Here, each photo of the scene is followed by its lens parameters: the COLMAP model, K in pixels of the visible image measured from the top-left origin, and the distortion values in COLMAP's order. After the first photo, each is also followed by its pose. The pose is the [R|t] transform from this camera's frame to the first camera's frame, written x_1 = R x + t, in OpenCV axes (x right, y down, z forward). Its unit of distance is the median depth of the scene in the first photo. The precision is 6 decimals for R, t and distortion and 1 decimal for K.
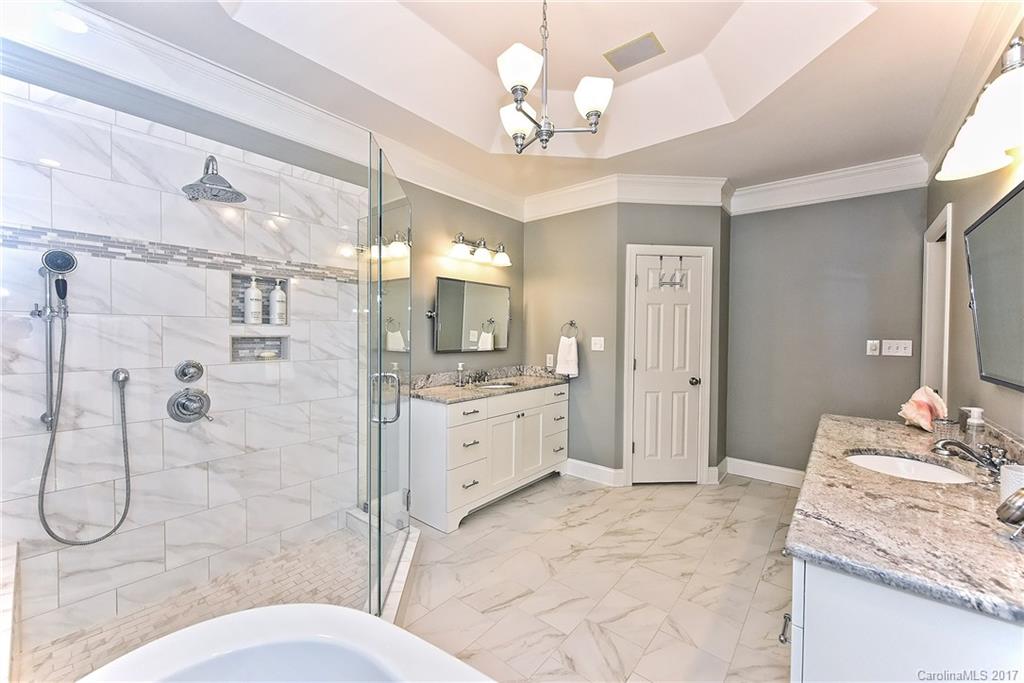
lens RADIAL K [[406.0, 0, 513.3], [0, 406.0, 341.0], [0, 0, 1]] dist [0.012522, -0.000312]
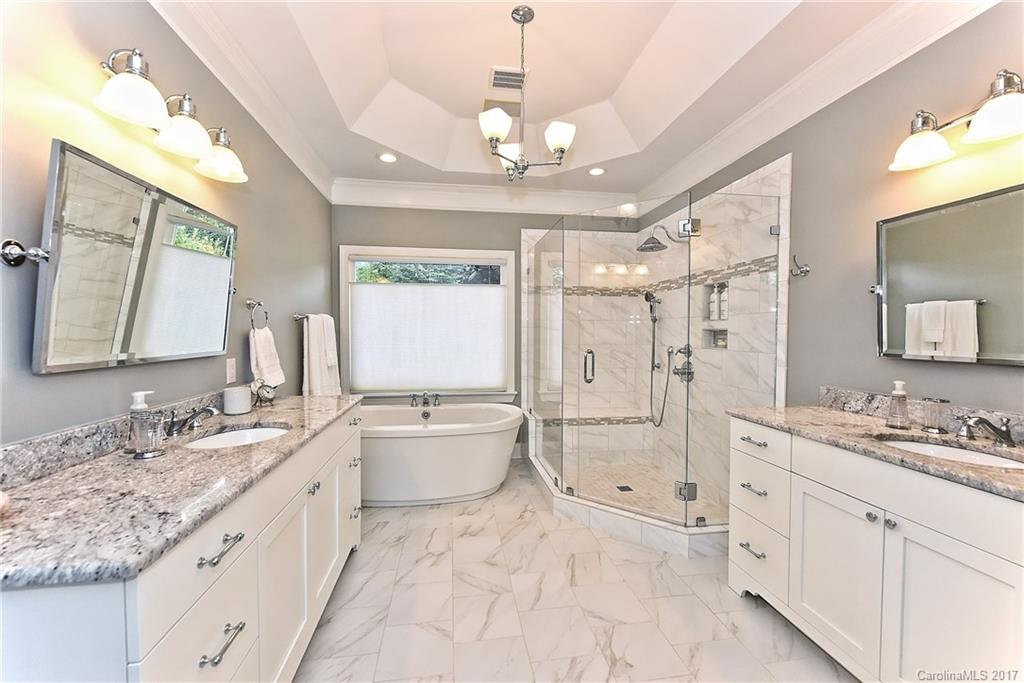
lens RADIAL K [[421.5, 0, 513.9], [0, 421.5, 339.8], [0, 0, 1]] dist [-0.000854, -0.000003]
pose [[-0.672476, -0.000080, -0.740119, 0.801353], [-0.029228, 0.999223, 0.026448, 0.005563], [0.739542, 0.039418, -0.671955, 1.404320]]
